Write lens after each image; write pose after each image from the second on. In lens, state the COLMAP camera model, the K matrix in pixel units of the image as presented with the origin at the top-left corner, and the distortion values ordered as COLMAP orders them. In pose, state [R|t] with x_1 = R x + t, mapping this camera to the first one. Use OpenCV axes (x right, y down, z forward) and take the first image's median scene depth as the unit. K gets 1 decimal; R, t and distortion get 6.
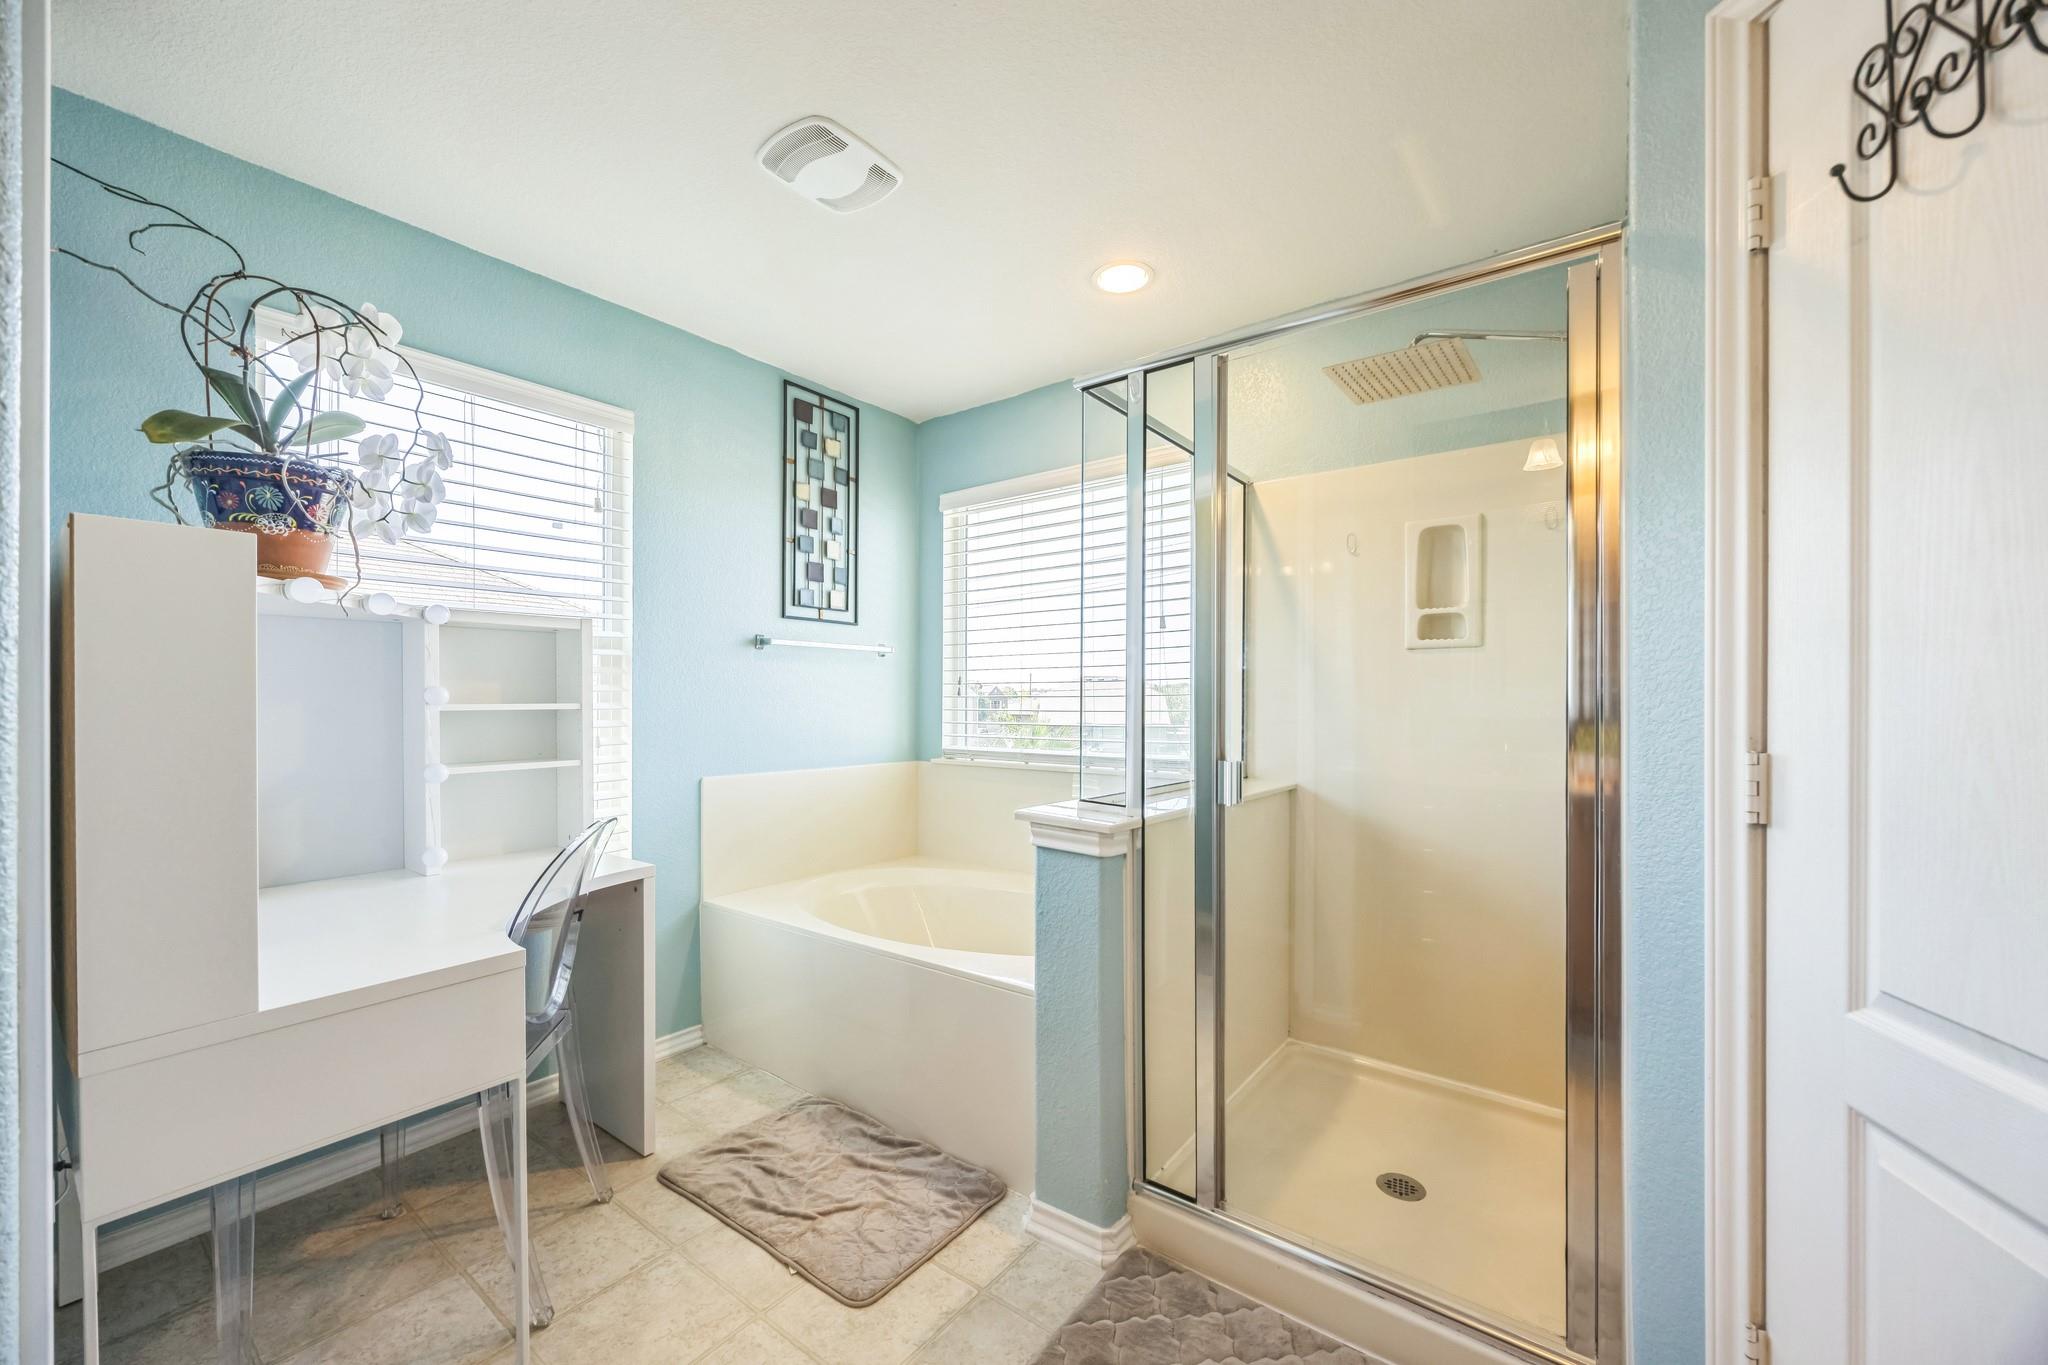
lens RADIAL K [[787.2, 0, 1033.0], [0, 787.2, 701.5], [0, 0, 1]] dist [0.000762, -0.001108]
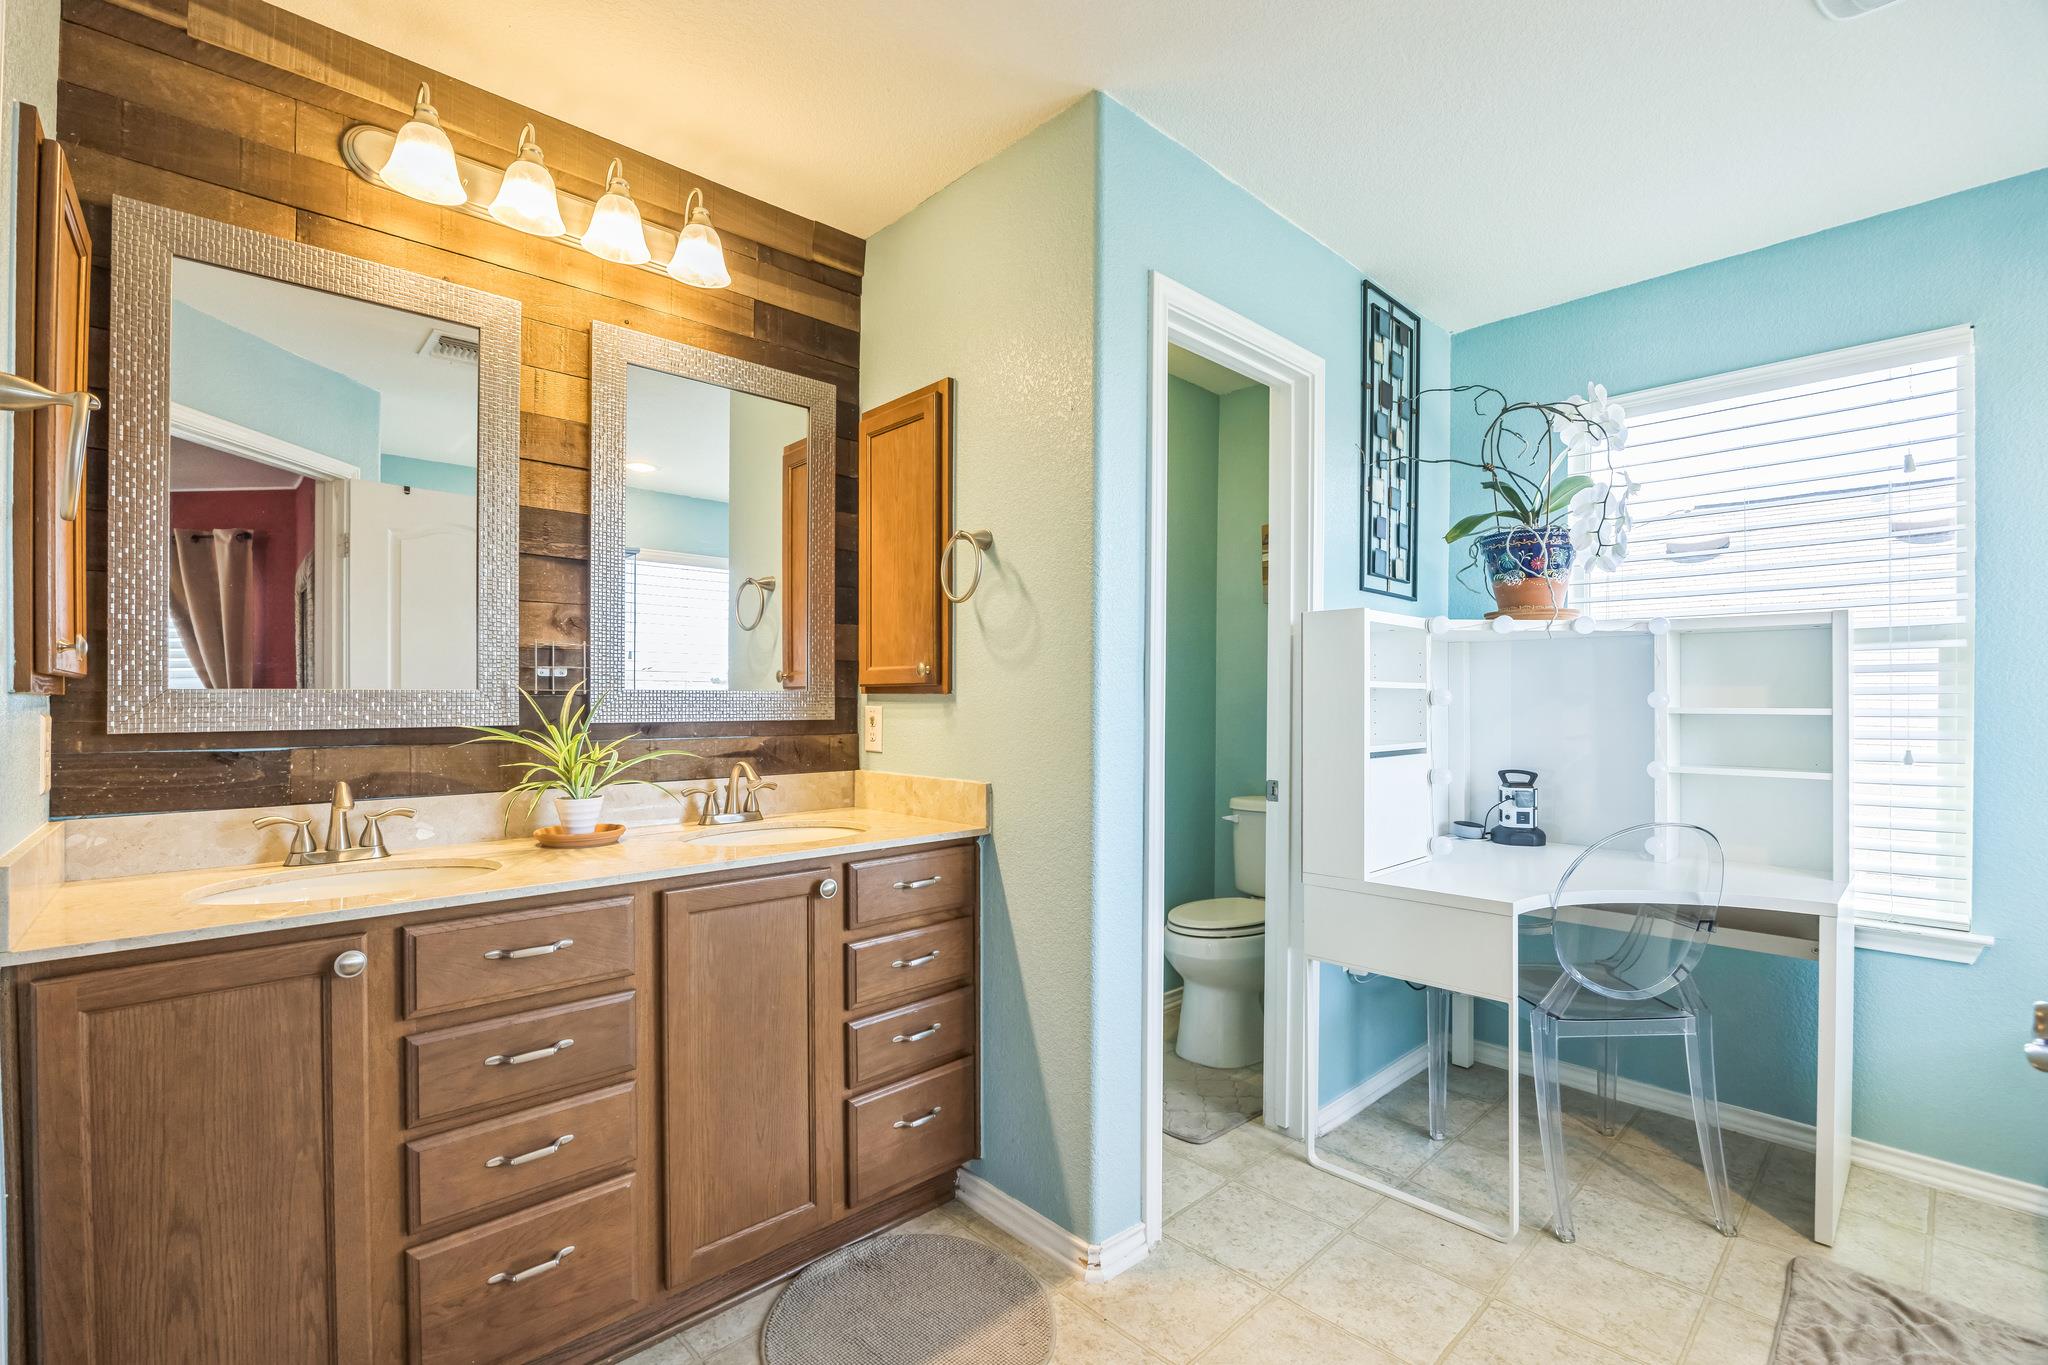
lens RADIAL K [[909.6, 0, 1031.6], [0, 909.6, 691.8], [0, 0, 1]] dist [-0.013055, 0.001151]
pose [[-0.171609, -0.005108, -0.985152, 0.648656], [-0.003422, 0.999984, -0.004589, -0.010025], [0.985159, 0.002584, -0.171623, 0.349564]]
